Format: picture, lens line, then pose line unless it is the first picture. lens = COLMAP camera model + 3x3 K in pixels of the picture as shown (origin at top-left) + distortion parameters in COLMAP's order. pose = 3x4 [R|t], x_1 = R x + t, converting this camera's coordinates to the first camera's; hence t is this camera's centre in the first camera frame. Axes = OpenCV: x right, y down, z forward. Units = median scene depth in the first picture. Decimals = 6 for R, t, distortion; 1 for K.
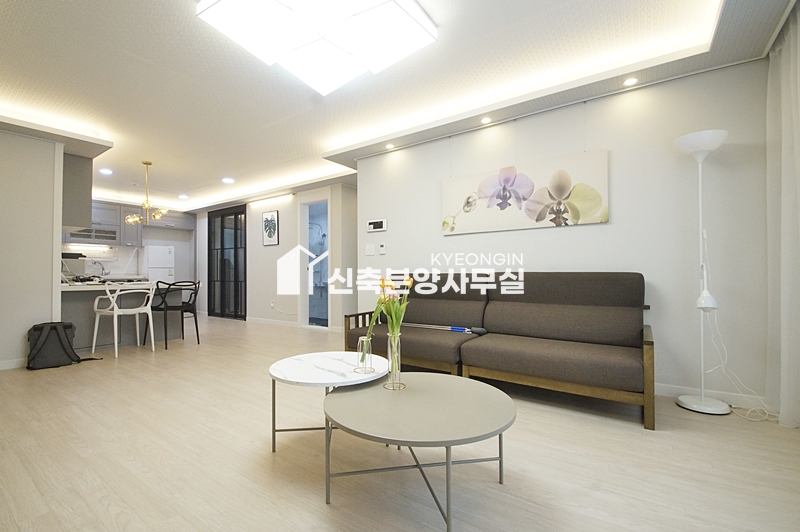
lens RADIAL K [[356.8, 0, 375.3], [0, 356.8, 270.7], [0, 0, 1]] dist [0.013148, -0.000649]
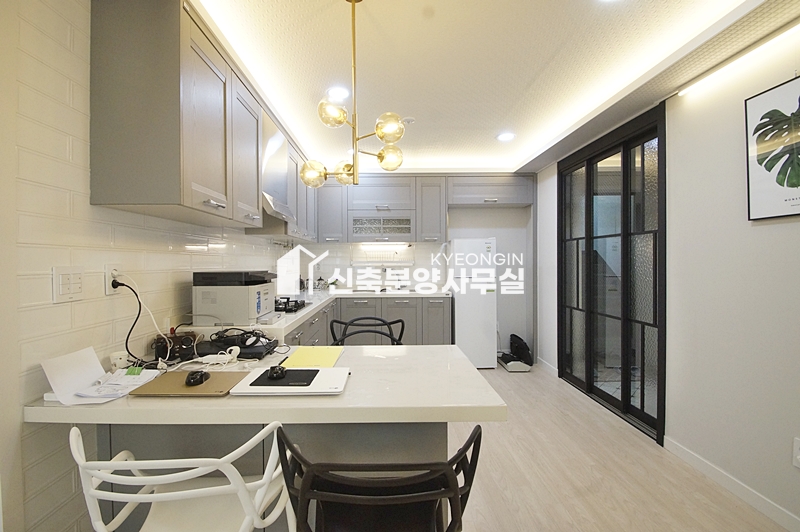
lens RADIAL K [[356.8, 0, 382.1], [0, 356.8, 262.3], [0, 0, 1]] dist [0.013148, -0.000649]
pose [[0.597889, 0.005558, -0.801559, -0.227619], [0.003378, 0.999950, 0.009453, -0.036432], [0.801572, -0.008360, 0.597840, 0.533976]]
